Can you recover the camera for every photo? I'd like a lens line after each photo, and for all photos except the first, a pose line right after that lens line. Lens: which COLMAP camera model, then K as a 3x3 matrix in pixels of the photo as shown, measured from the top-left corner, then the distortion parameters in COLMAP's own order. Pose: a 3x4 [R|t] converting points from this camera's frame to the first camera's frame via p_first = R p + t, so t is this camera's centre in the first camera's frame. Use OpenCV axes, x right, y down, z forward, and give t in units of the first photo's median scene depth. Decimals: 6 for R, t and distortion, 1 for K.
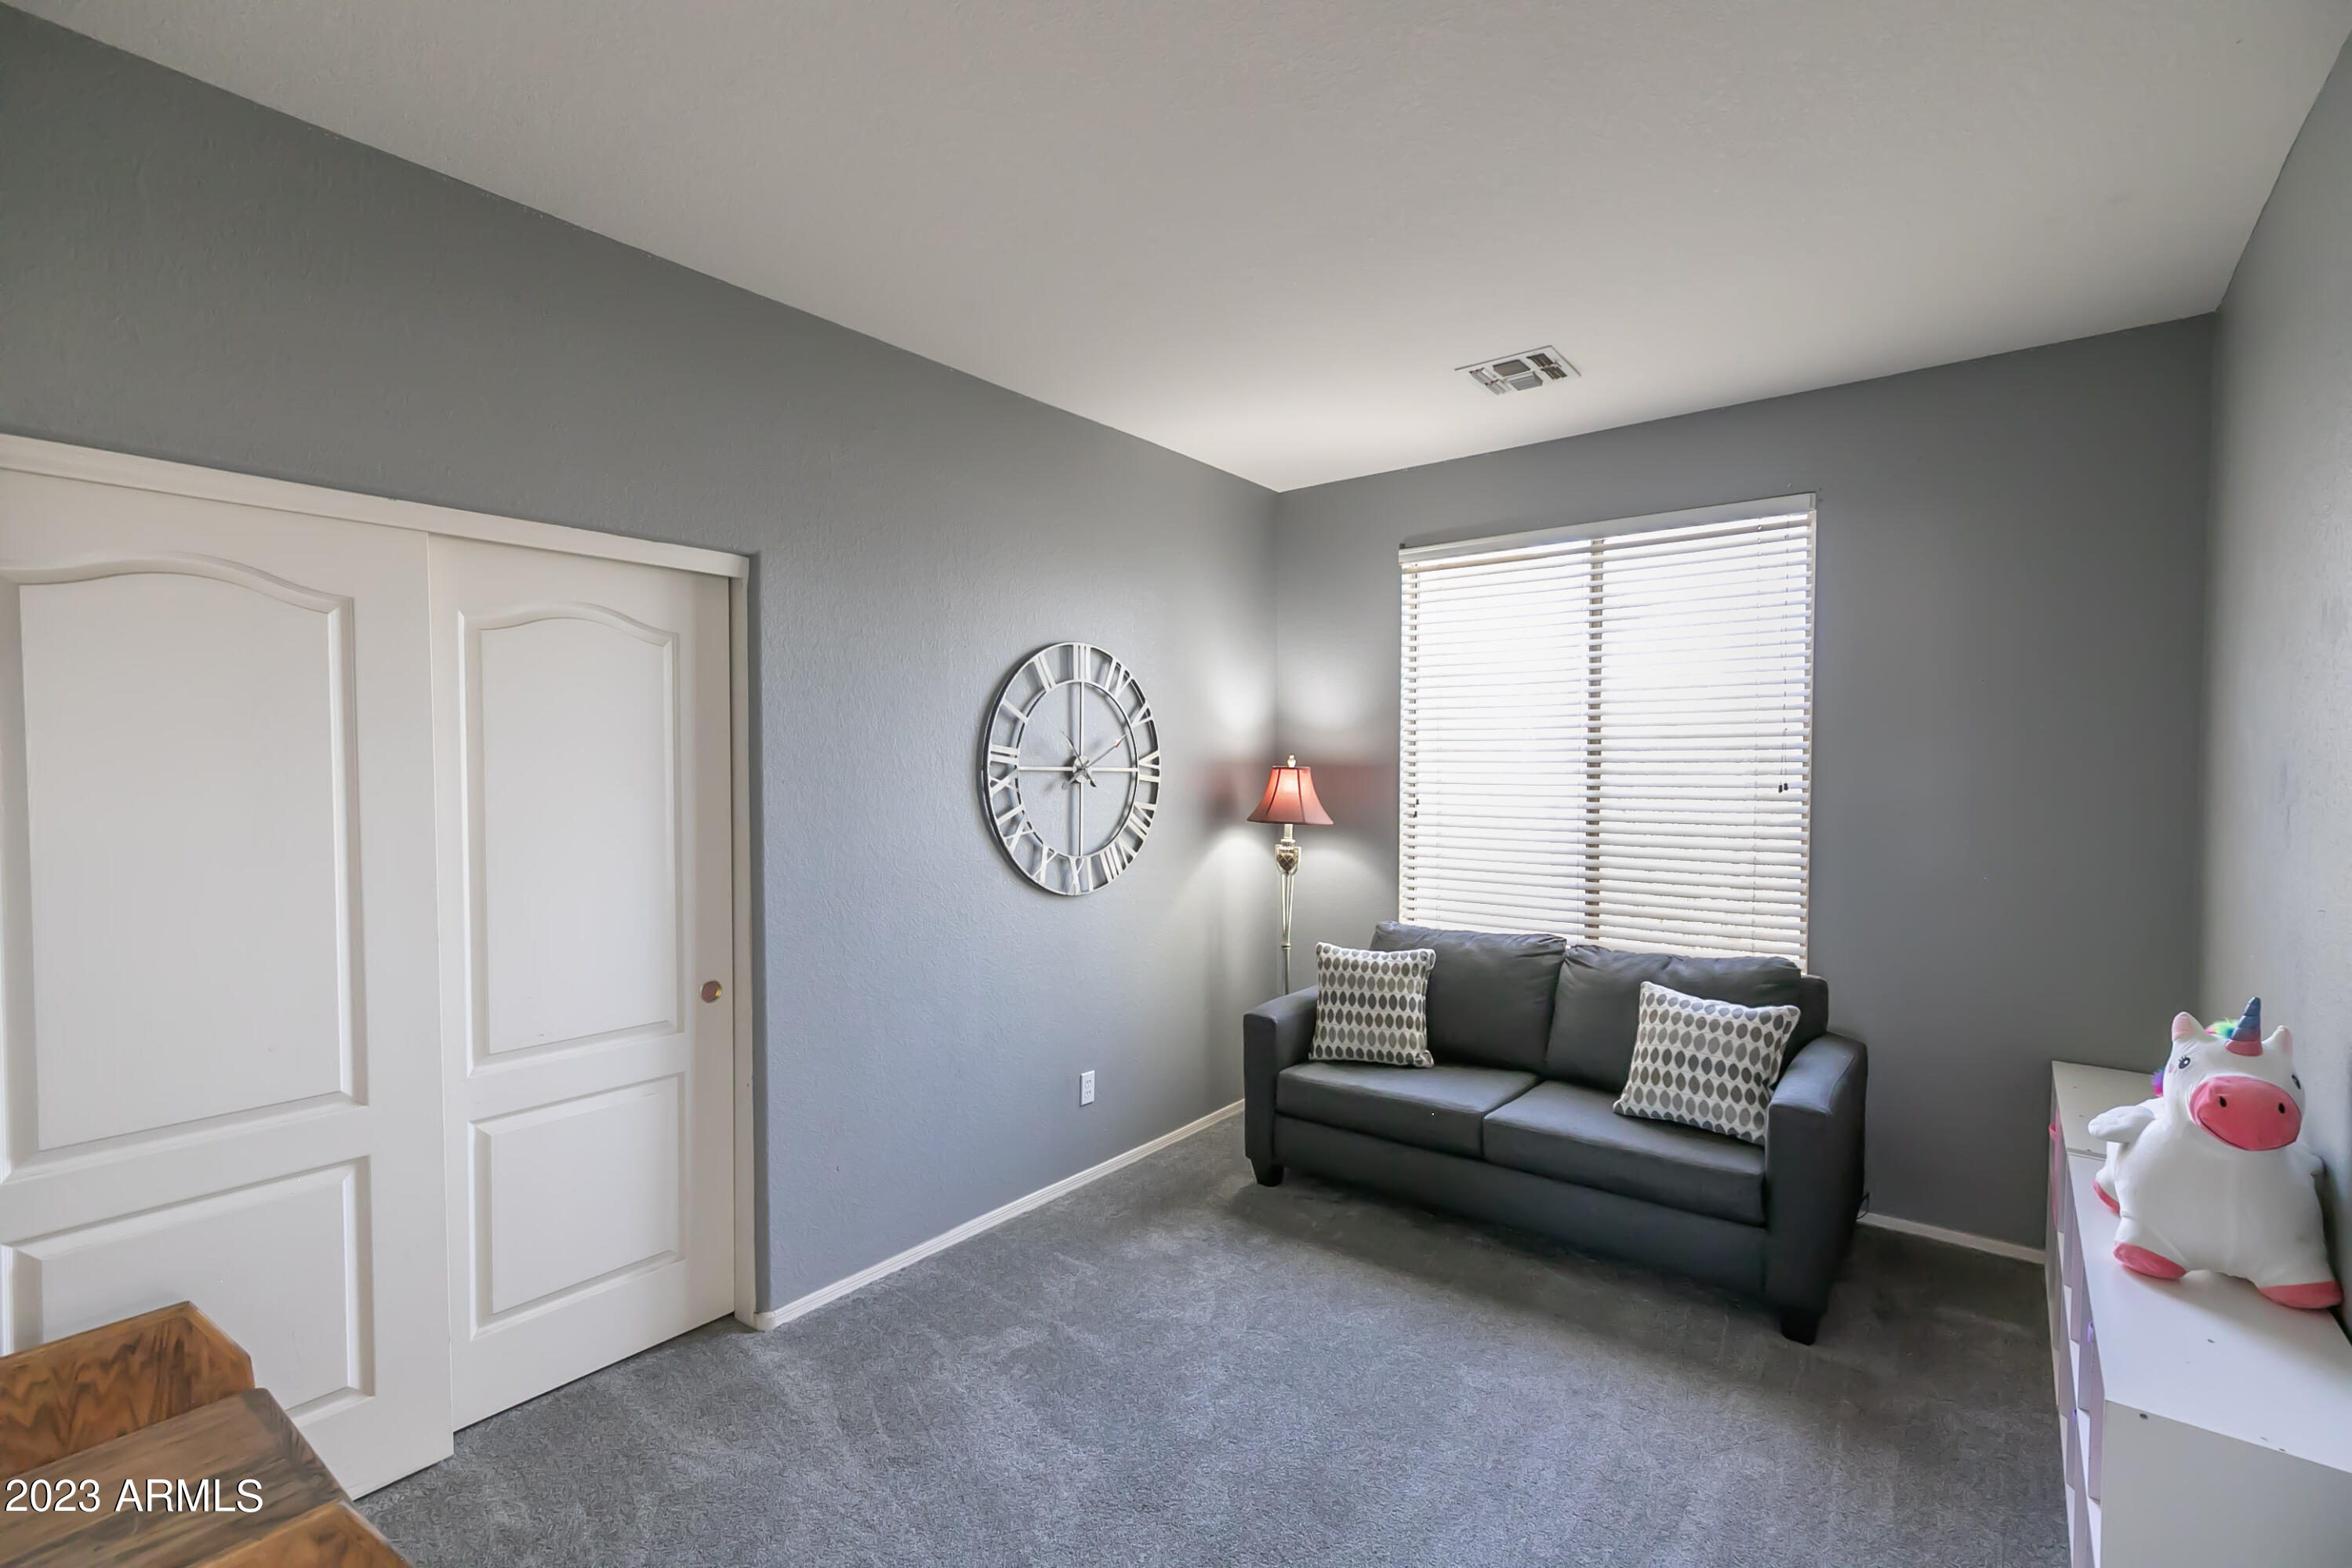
lens RADIAL K [[1055.9, 0, 1176.8], [0, 1055.9, 798.2], [0, 0, 1]] dist [0.004376, 0.004144]
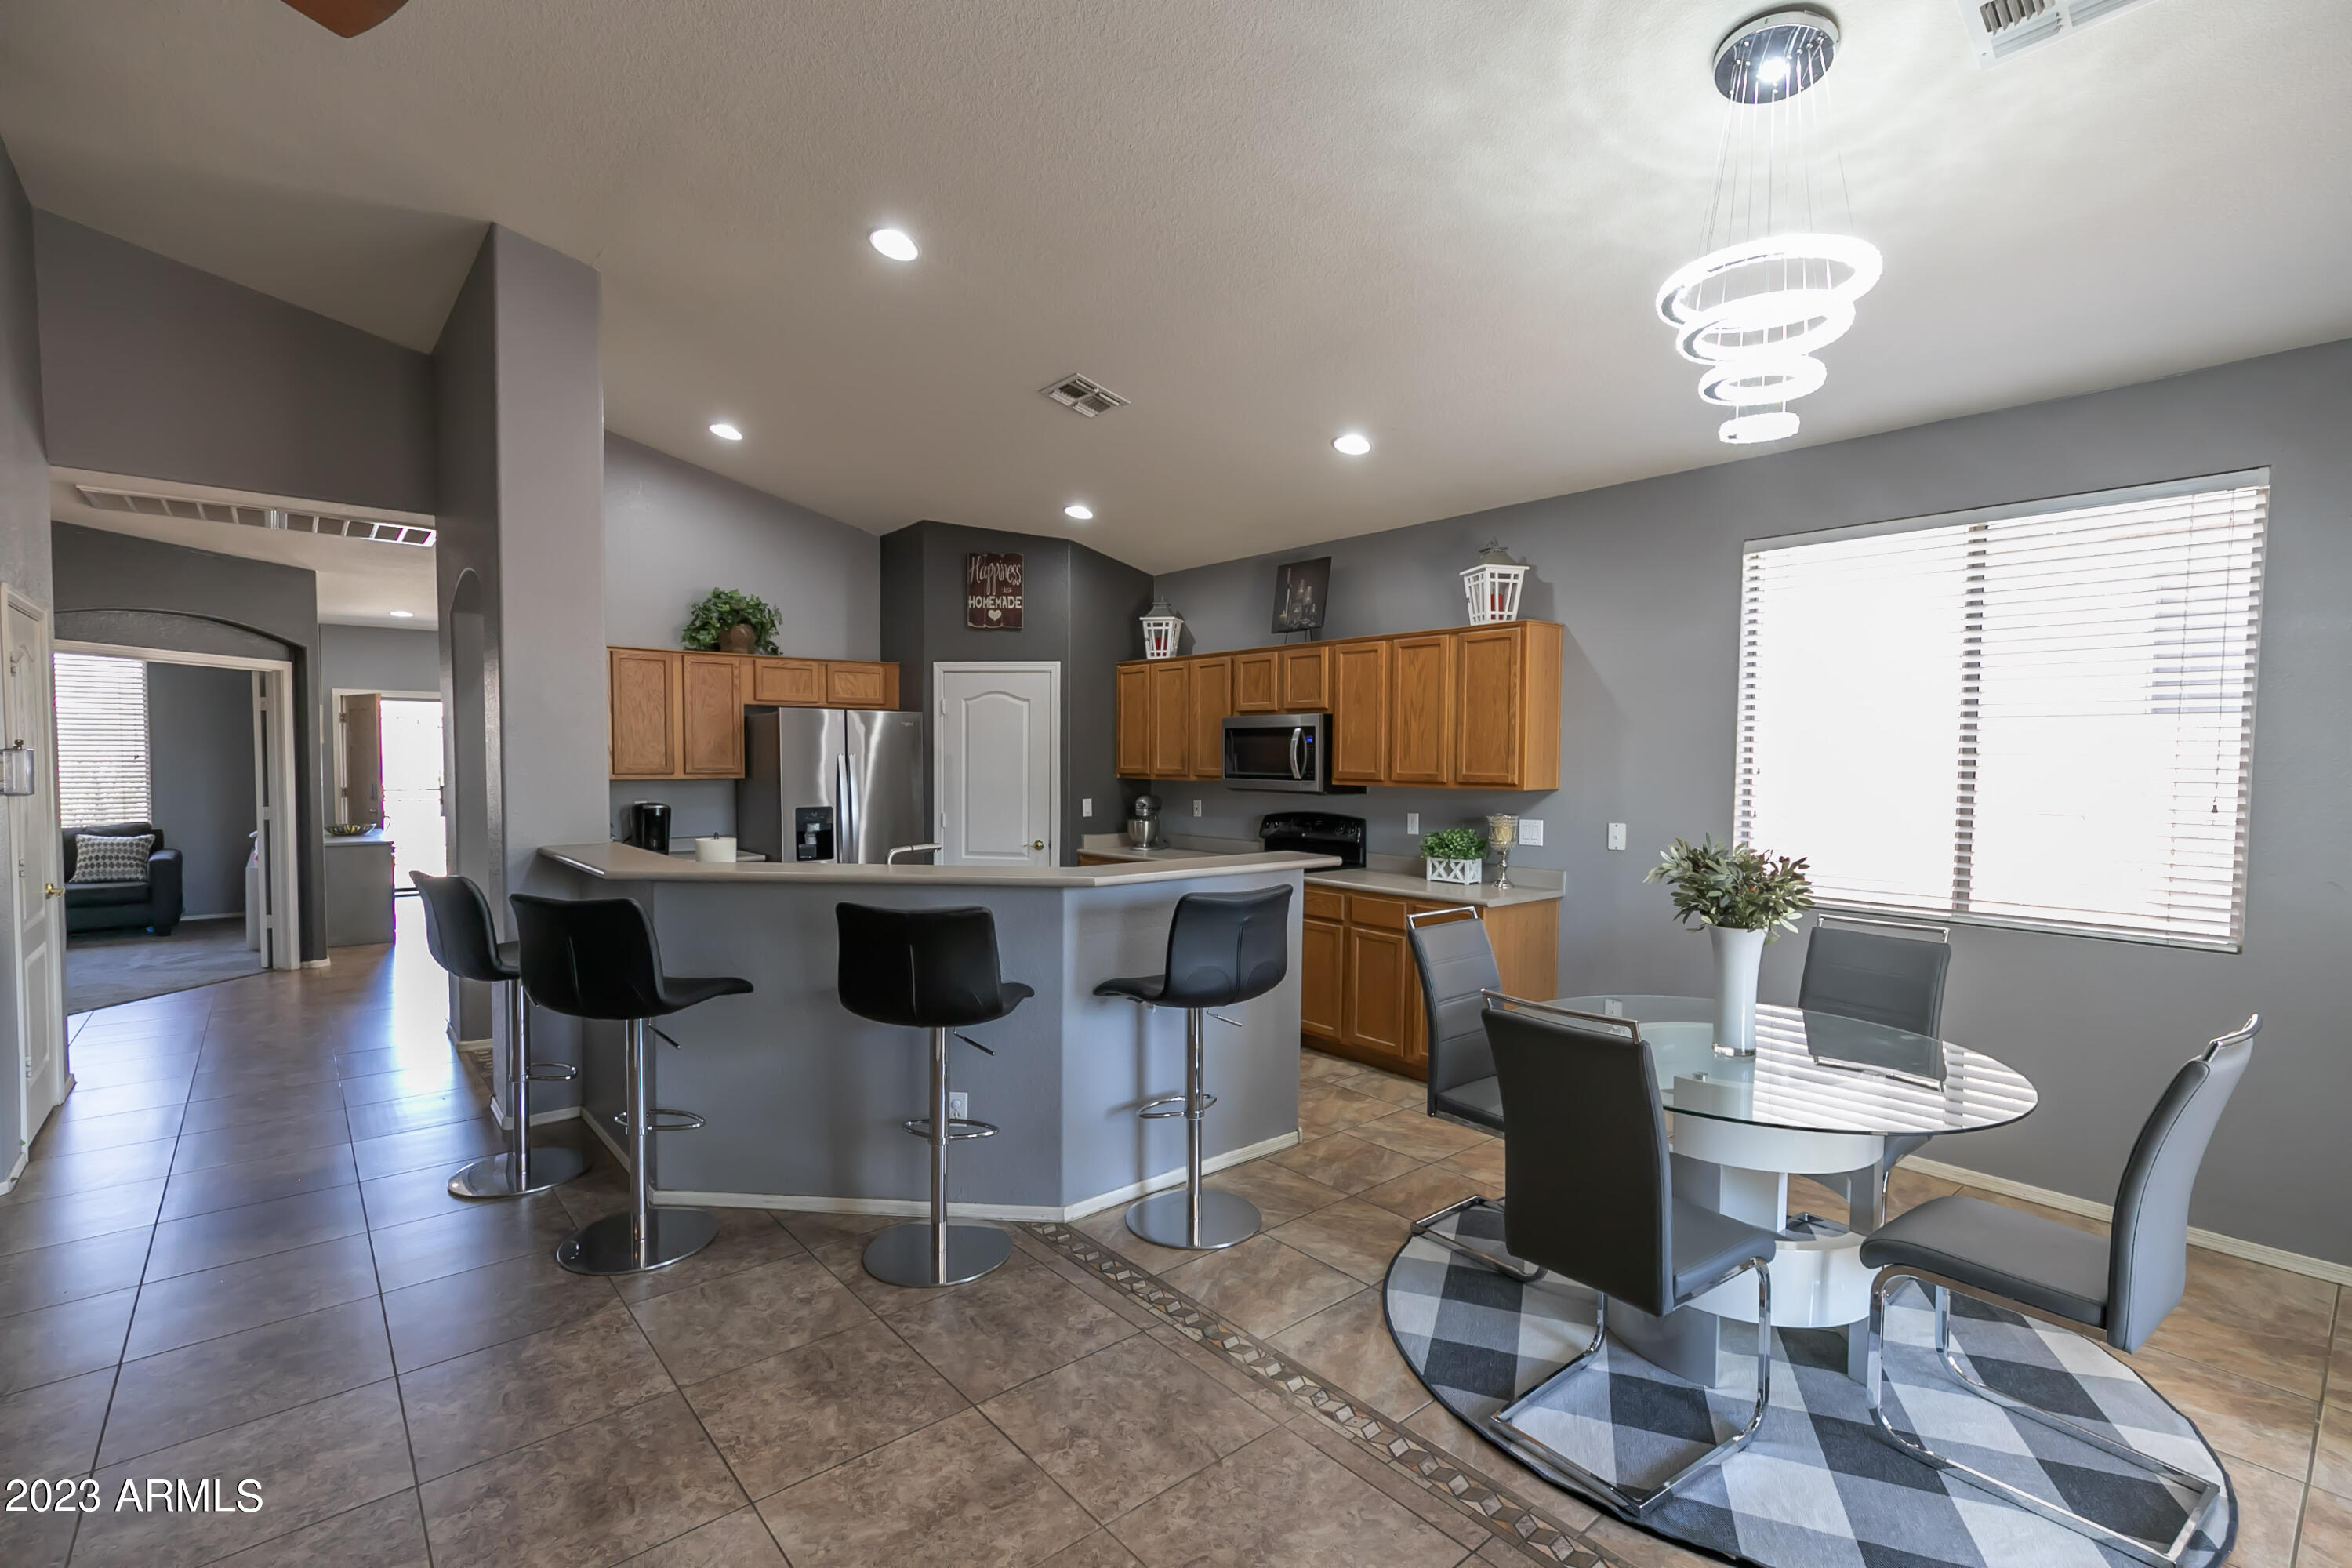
lens RADIAL K [[1055.9, 0, 1176.8], [0, 1055.9, 798.2], [0, 0, 1]] dist [0.004376, 0.004144]
pose [[0.201783, -0.039116, 0.978649, -1.392527], [0.019596, 0.999163, 0.035895, 0.041995], [-0.979234, 0.011935, 0.202380, -1.914006]]
